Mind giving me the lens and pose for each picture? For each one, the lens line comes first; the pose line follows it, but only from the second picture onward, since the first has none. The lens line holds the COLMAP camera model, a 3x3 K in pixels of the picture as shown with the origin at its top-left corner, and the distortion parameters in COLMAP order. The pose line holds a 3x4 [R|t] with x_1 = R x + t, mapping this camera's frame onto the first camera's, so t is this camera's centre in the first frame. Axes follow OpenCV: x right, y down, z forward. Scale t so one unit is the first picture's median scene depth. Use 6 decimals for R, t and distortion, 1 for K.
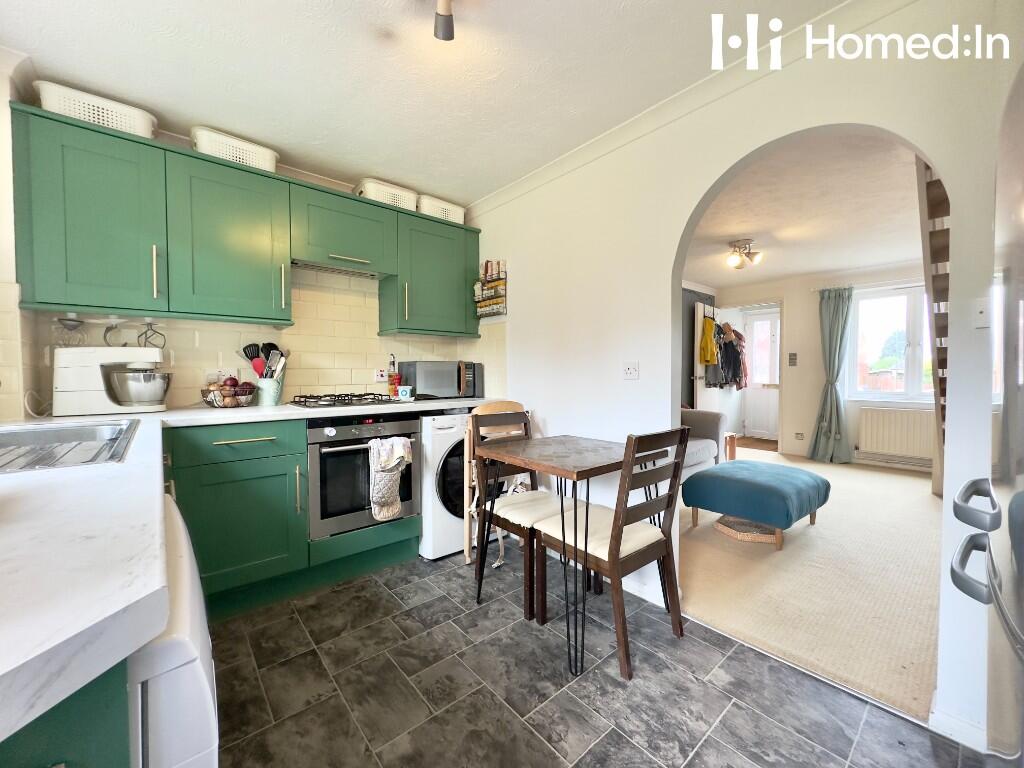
lens RADIAL K [[406.0, 0, 509.0], [0, 406.0, 384.3], [0, 0, 1]] dist [-0.003002, 0.000584]
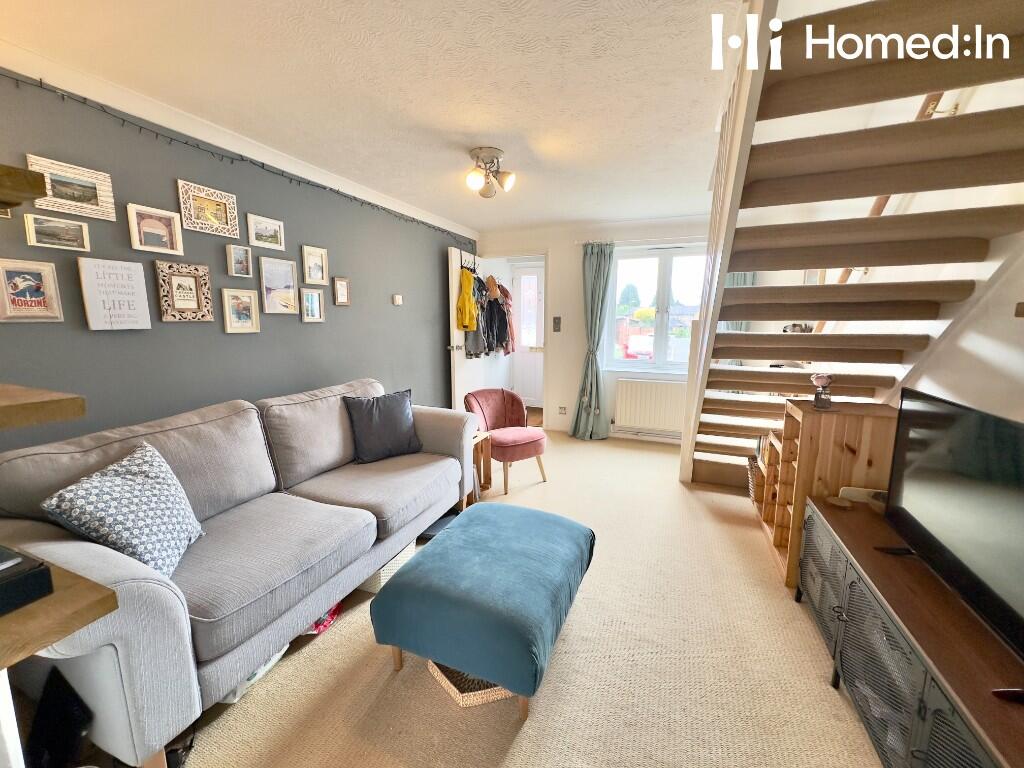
lens RADIAL K [[406.0, 0, 510.8], [0, 406.0, 382.1], [0, 0, 1]] dist [-0.003002, 0.000584]
pose [[0.882352, -0.072194, 0.465019, 0.209975], [0.009424, 0.990675, 0.135922, -0.060227], [-0.470495, -0.115549, 0.874805, 0.285786]]
